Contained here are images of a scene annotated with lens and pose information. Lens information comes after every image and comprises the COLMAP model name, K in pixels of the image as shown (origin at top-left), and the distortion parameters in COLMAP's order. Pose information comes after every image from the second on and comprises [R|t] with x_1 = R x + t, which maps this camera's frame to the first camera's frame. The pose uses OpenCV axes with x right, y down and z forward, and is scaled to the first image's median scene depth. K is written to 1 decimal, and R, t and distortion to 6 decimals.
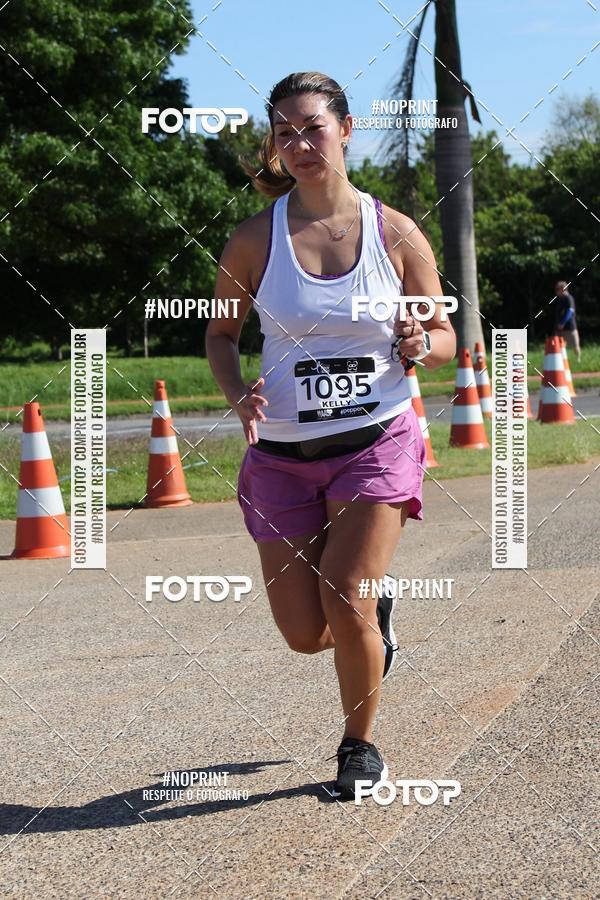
lens RADIAL K [[2952.2, 0, 300.0], [0, 2952.2, 450.0], [0, 0, 1]] dist [0.074392, 0.600666]
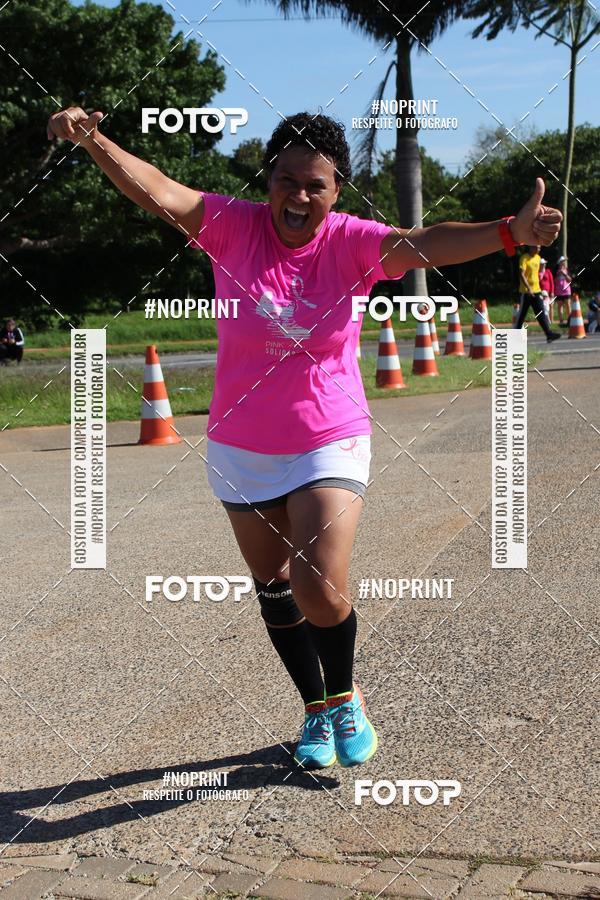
lens RADIAL K [[2500.0, 0, 300.0], [0, 2500.0, 450.0], [0, 0, 1]] dist [0.029747, -1.642195]
pose [[0.999691, 0.004492, 0.024436, -0.032102], [-0.005226, 0.999535, 0.030040, -0.000594], [-0.024290, -0.030158, 0.999250, -0.234875]]
